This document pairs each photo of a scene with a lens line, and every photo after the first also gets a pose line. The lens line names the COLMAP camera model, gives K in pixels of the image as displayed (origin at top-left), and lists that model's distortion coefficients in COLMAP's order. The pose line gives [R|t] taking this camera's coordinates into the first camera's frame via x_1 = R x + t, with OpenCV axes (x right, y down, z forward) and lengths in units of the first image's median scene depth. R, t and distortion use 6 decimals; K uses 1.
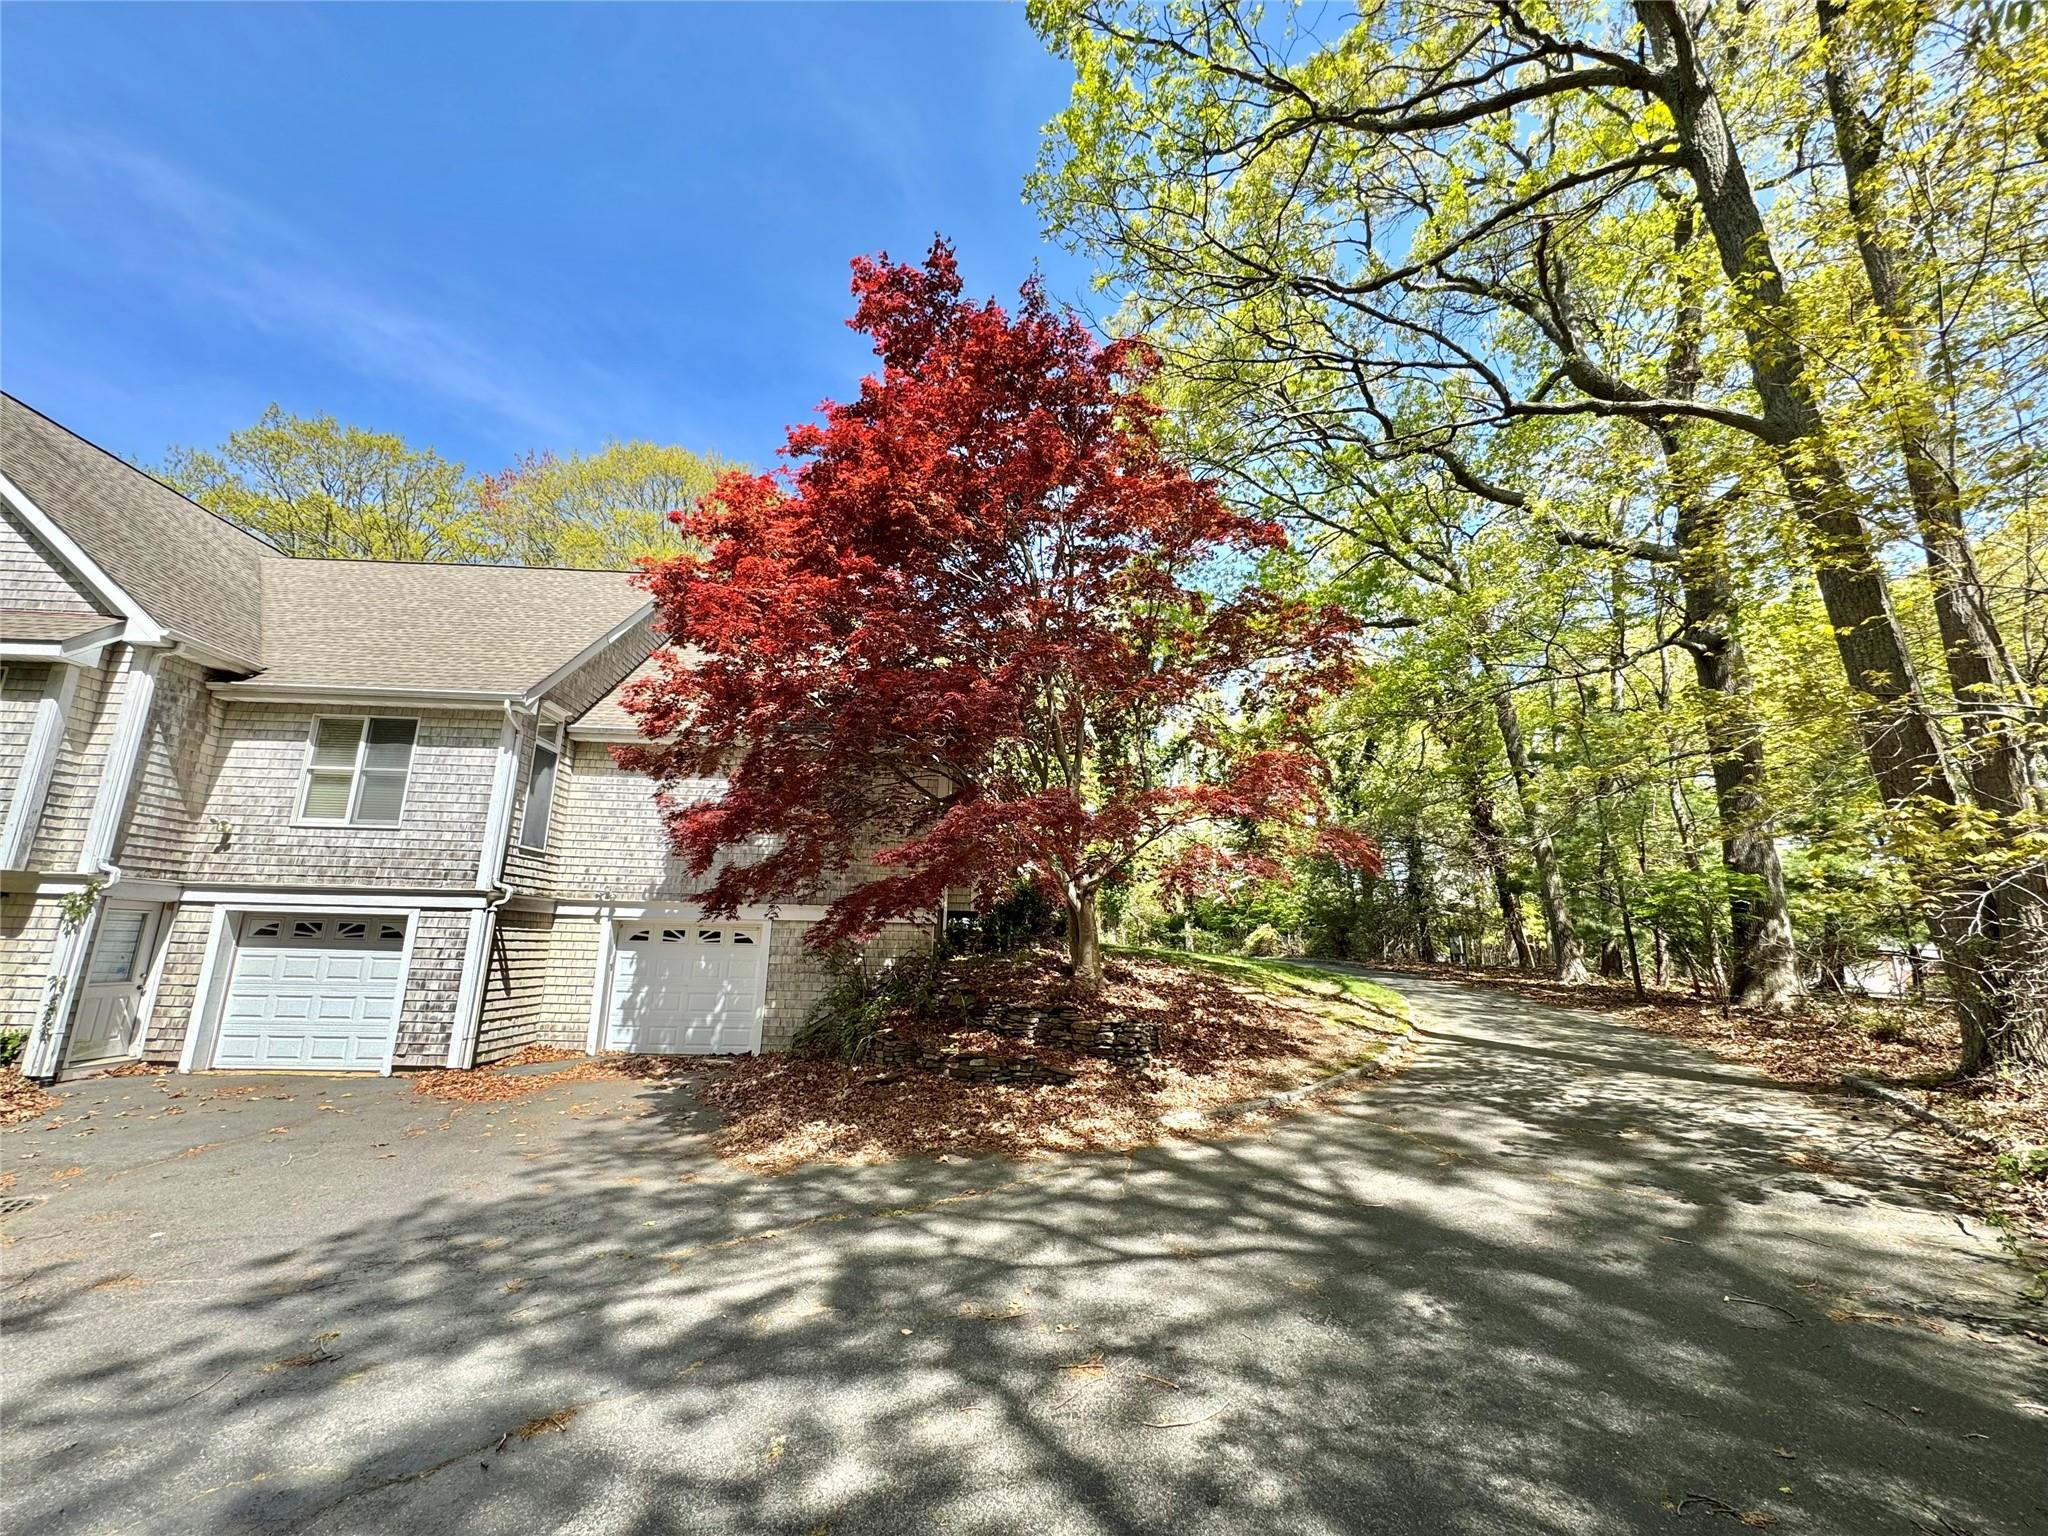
lens RADIAL K [[826.0, 0, 1024.0], [0, 826.0, 768.0], [0, 0, 1]] dist [-0.000147, 0.000032]
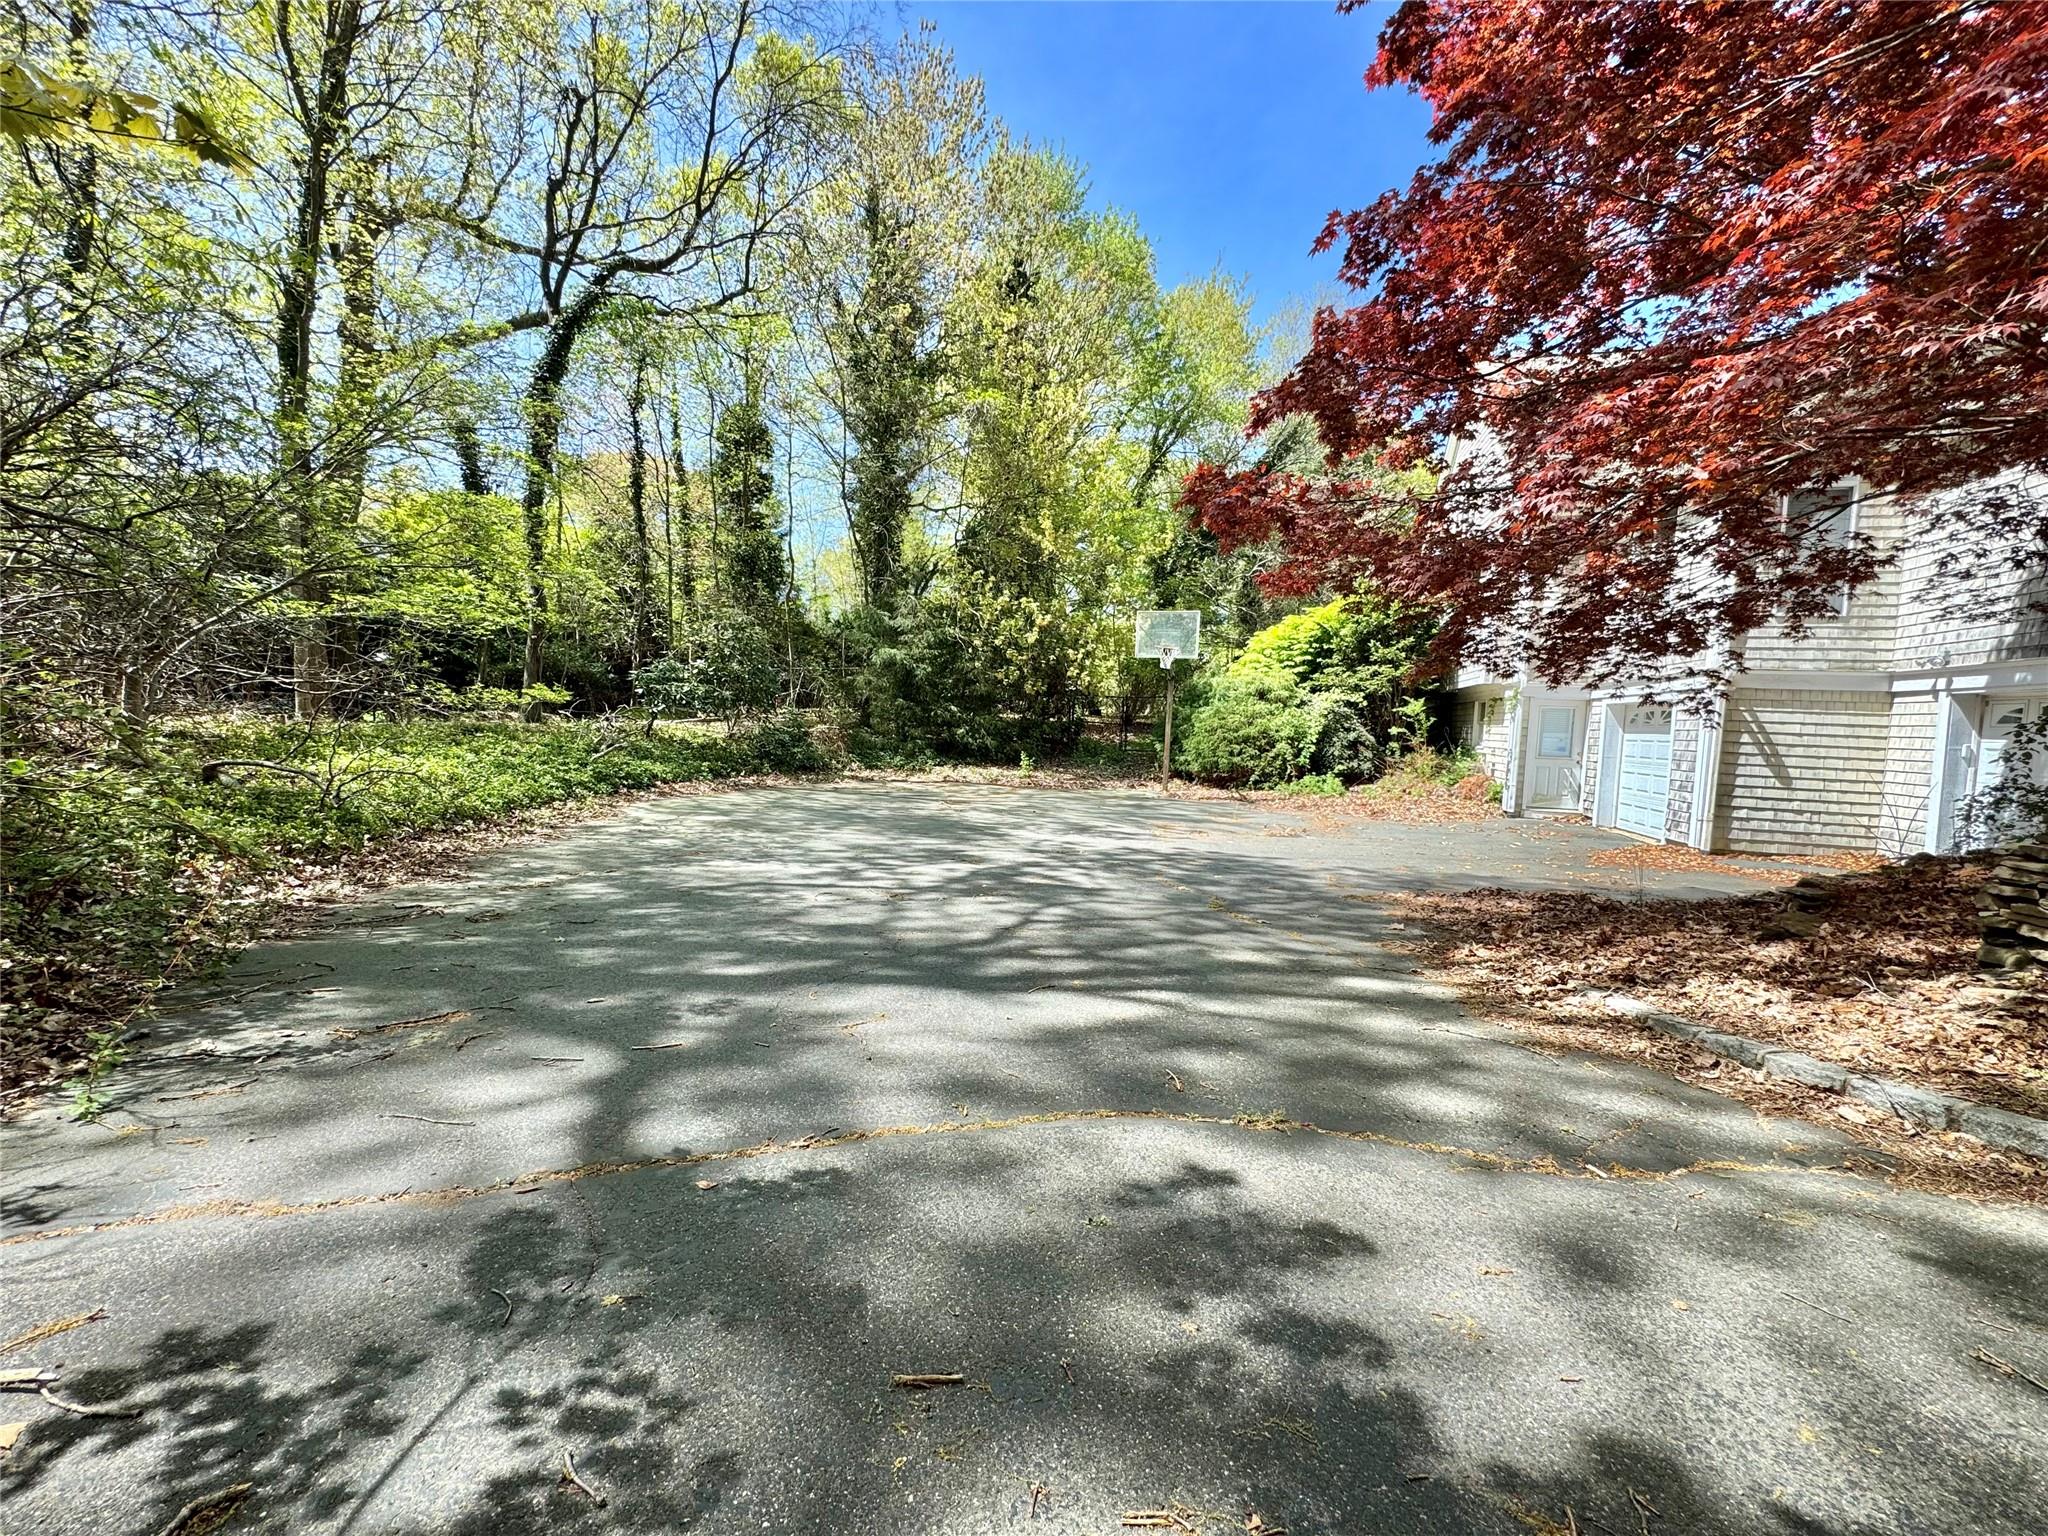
lens RADIAL K [[826.0, 0, 1024.0], [0, 826.0, 768.0], [0, 0, 1]] dist [-0.000147, 0.000032]
pose [[-0.333205, 0.021311, -0.942614, 0.474999], [0.156795, 0.987076, -0.033109, 0.164081], [0.929726, -0.158829, -0.332240, 0.557224]]
